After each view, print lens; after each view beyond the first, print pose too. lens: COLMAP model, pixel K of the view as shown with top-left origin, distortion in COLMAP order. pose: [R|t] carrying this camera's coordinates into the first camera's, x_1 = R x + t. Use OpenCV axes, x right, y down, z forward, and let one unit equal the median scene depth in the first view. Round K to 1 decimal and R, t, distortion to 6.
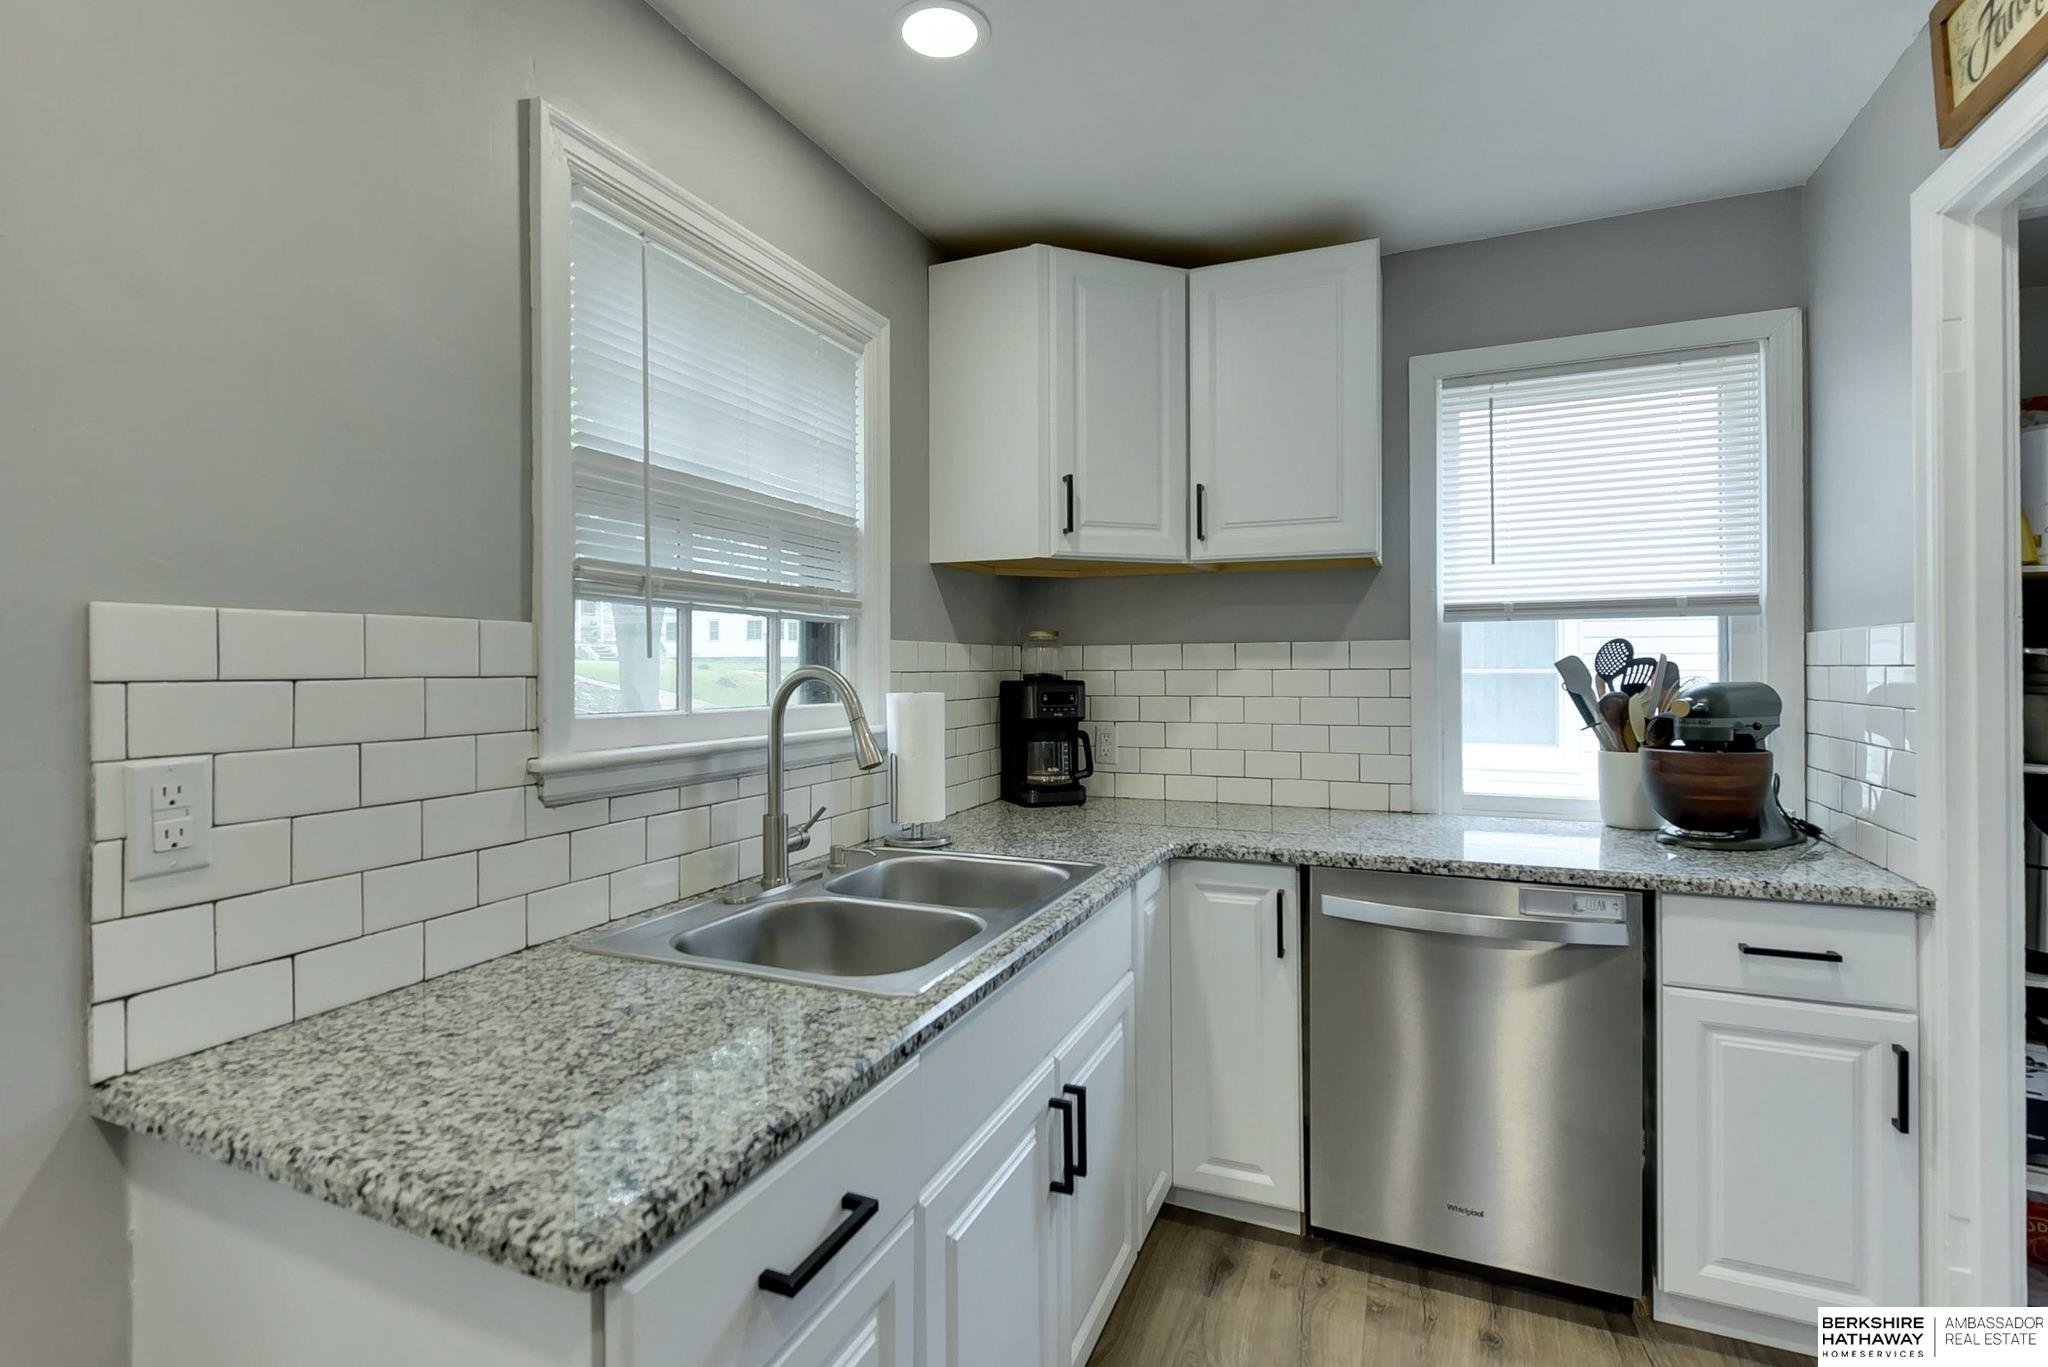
lens RADIAL K [[965.8, 0, 988.8], [0, 965.8, 669.4], [0, 0, 1]] dist [-0.002854, -0.000700]
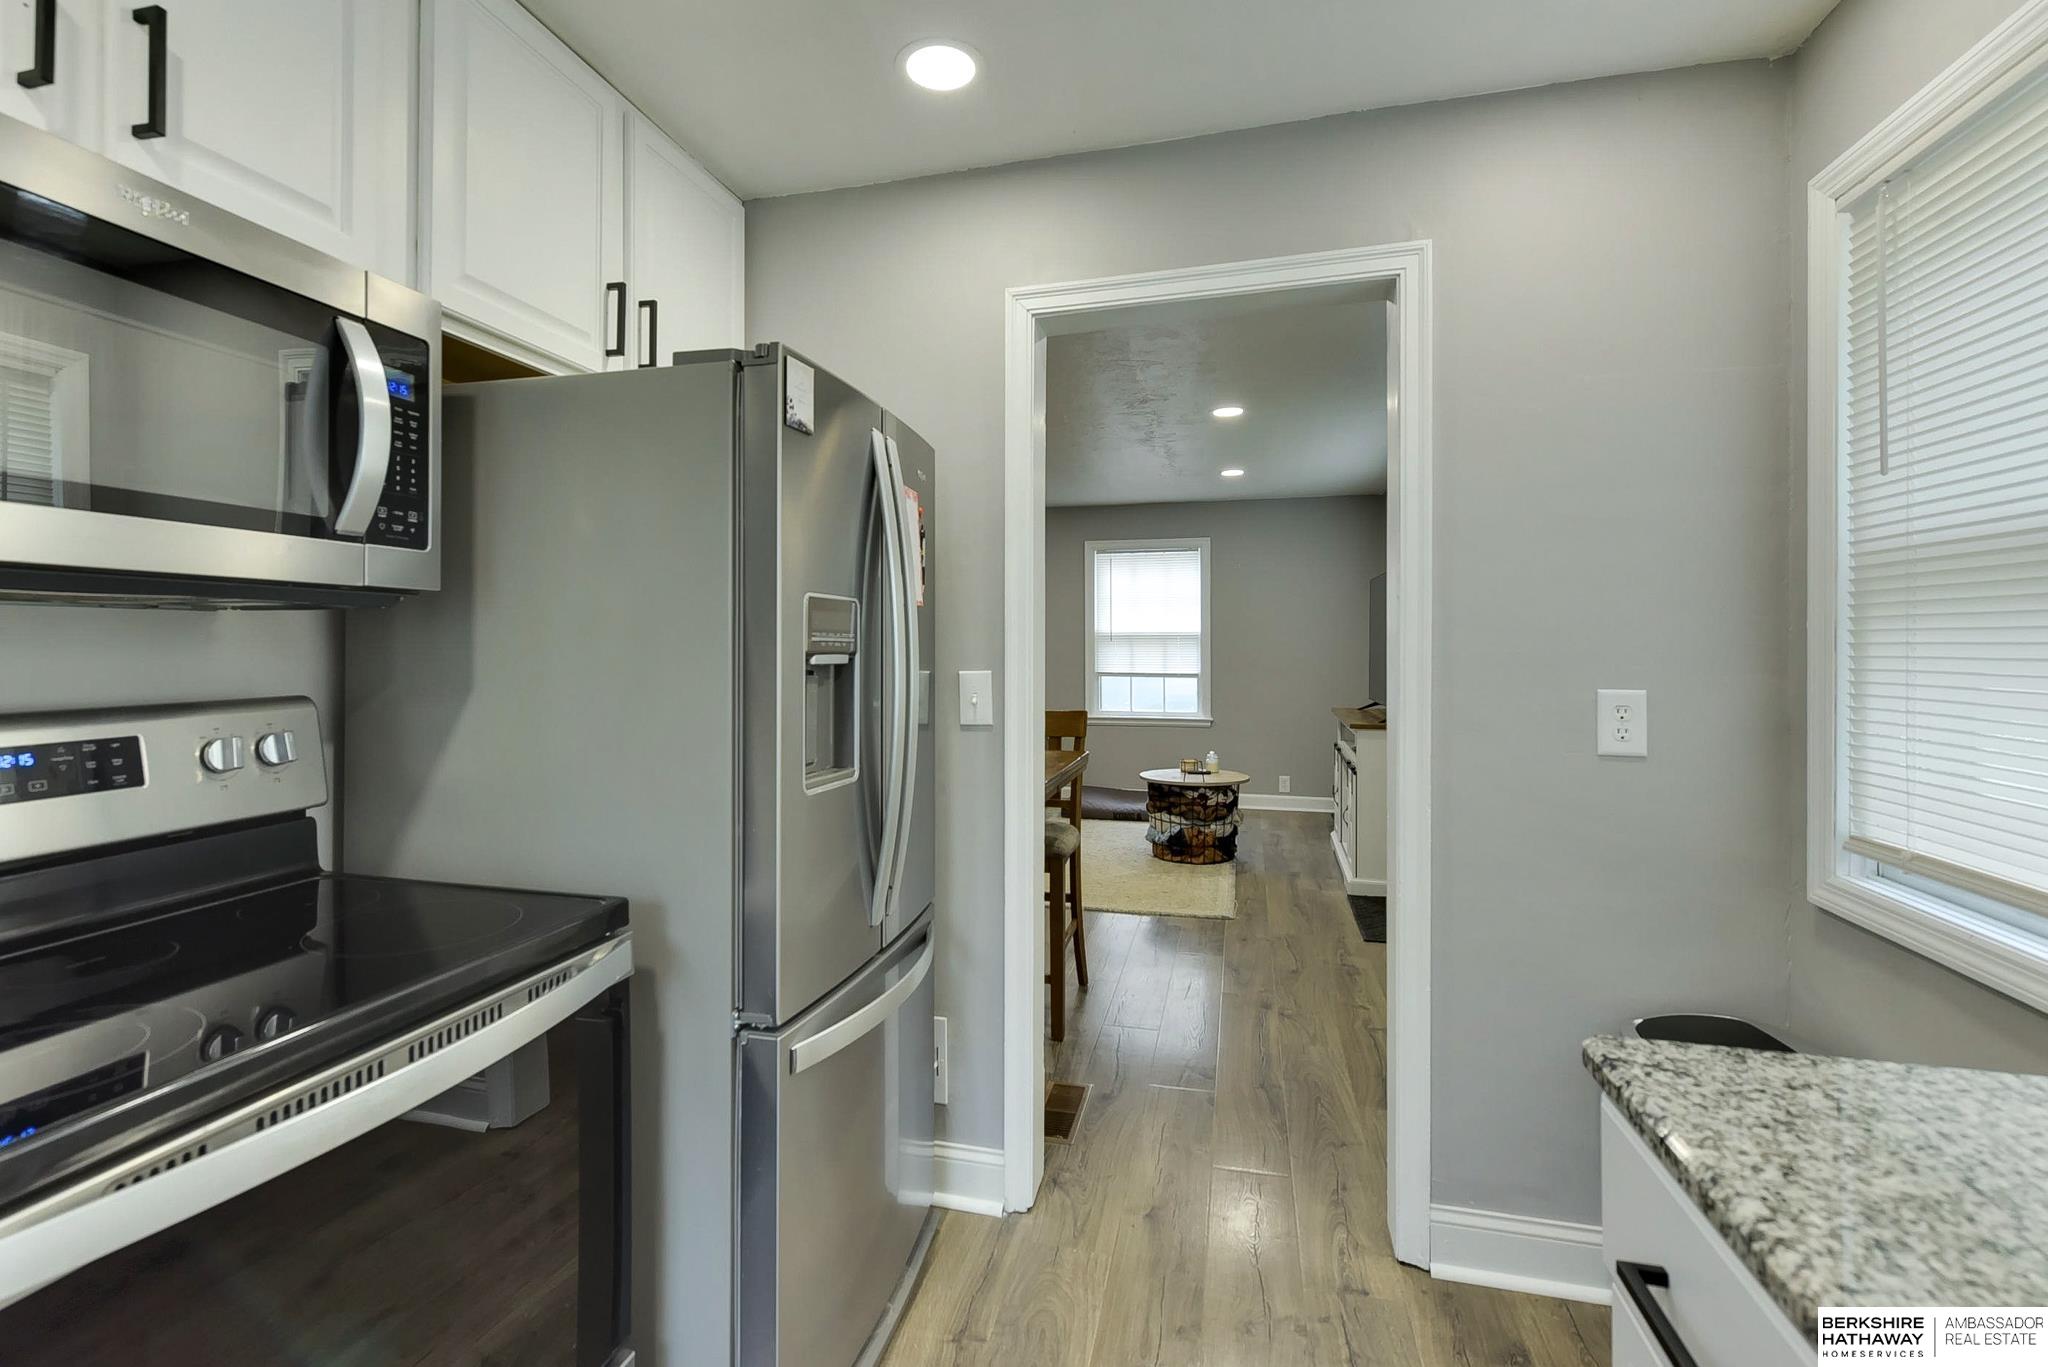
lens RADIAL K [[963.9, 0, 984.8], [0, 963.9, 641.4], [0, 0, 1]] dist [0.008878, -0.005373]
pose [[-0.986652, 0.004768, -0.162774, 0.226934], [0.004671, 0.999989, 0.000980, -0.003561], [0.162777, 0.000207, -0.986663, 0.704979]]
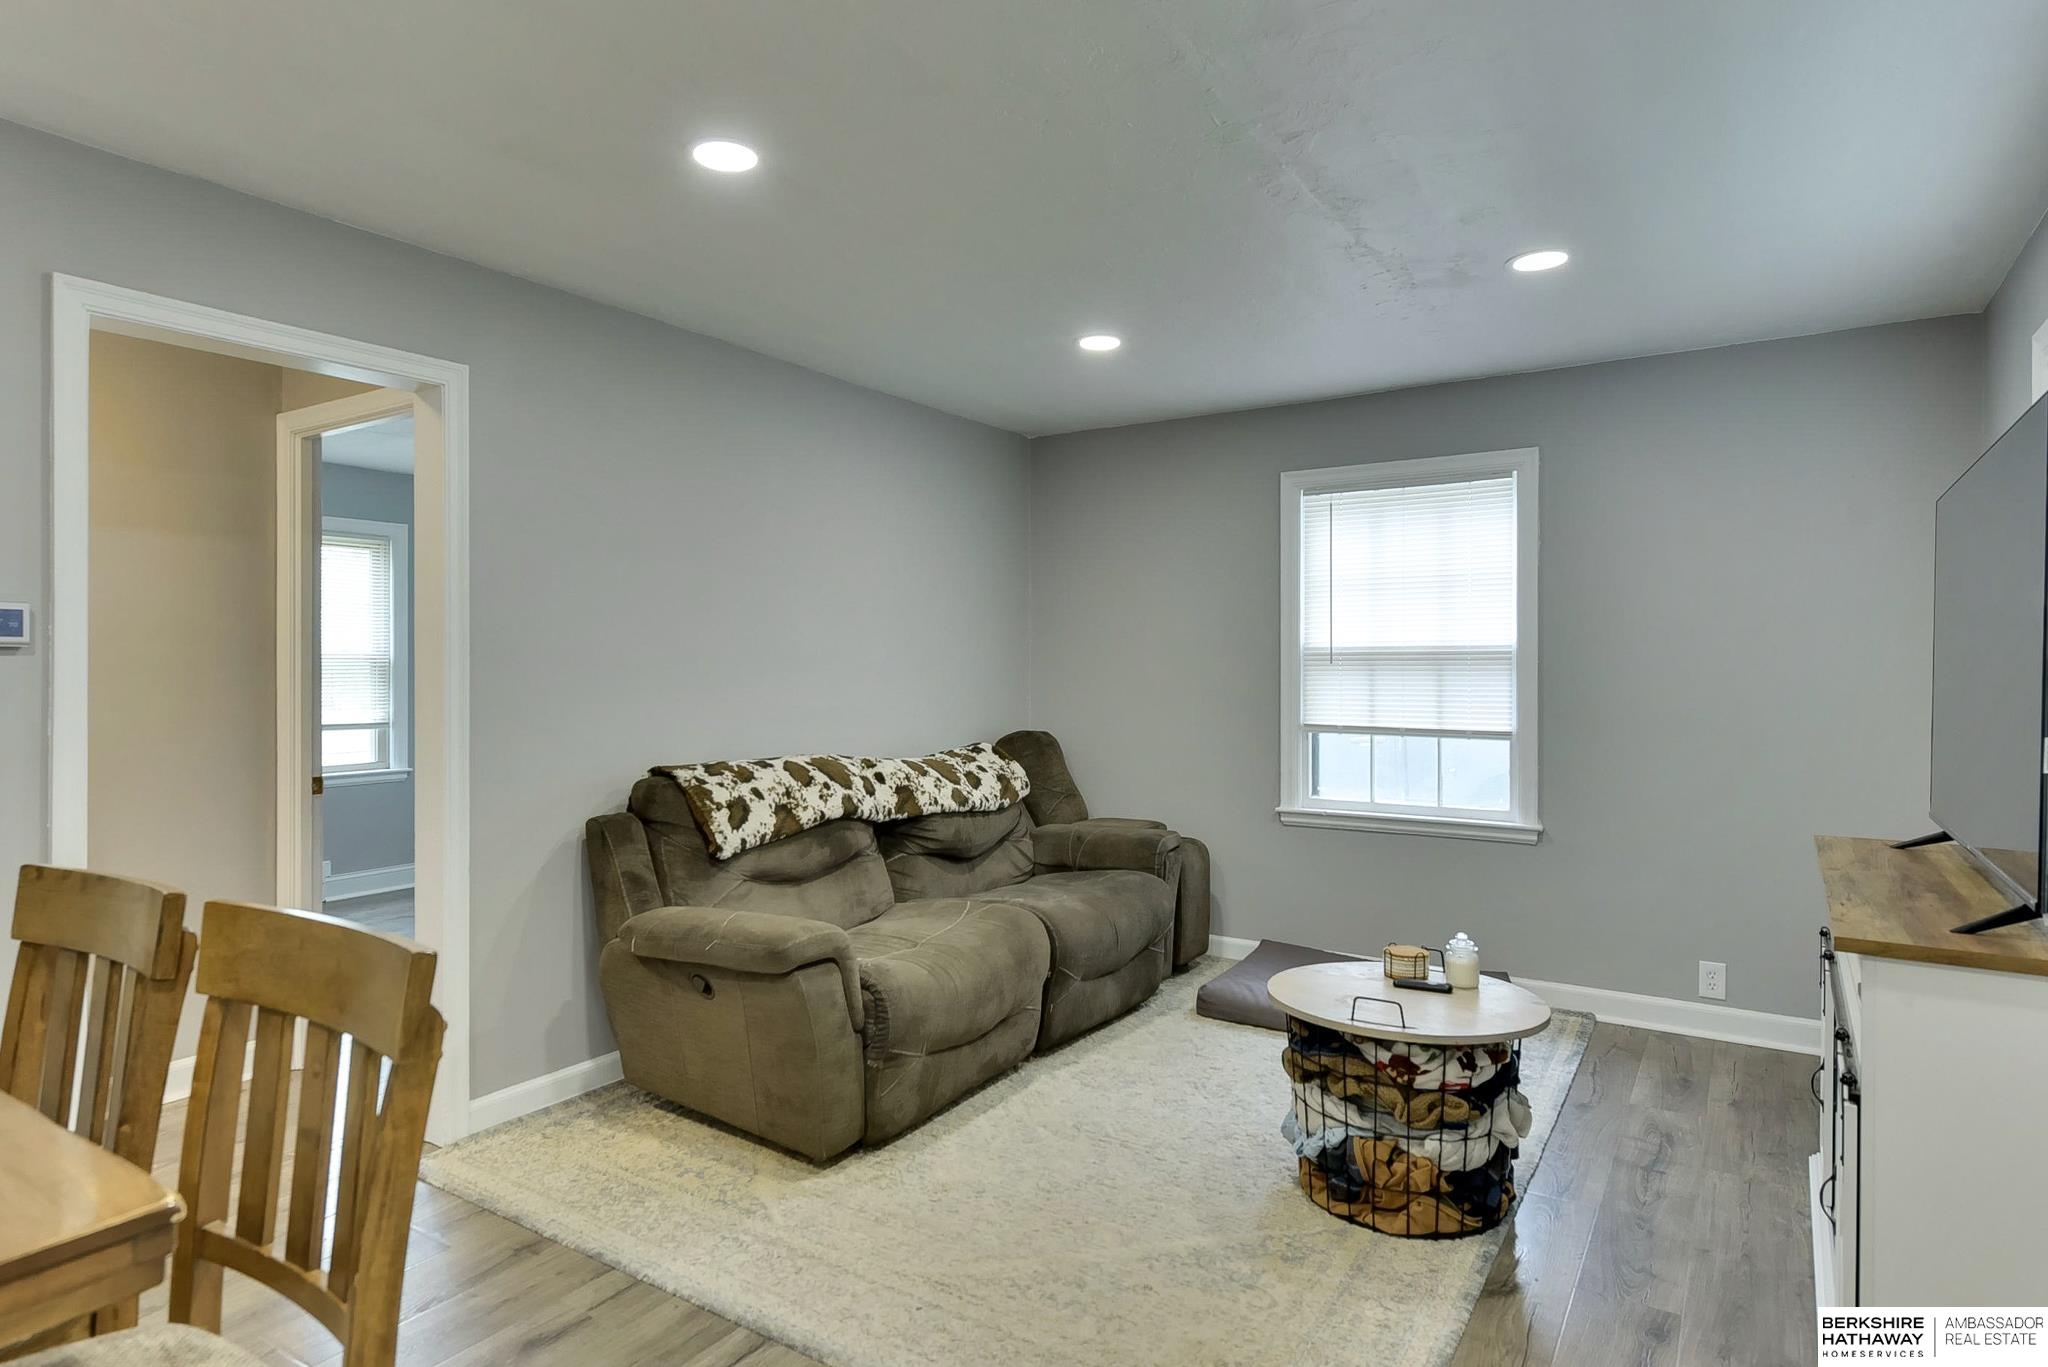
lens RADIAL K [[1139.6, 0, 990.5], [0, 1139.6, 676.4], [0, 0, 1]] dist [0.003524, 0.000972]
pose [[-0.986842, 0.002881, 0.161665, -0.519544], [0.004272, 0.999957, 0.008254, 0.003416], [-0.161634, 0.008836, -0.986811, -0.486588]]
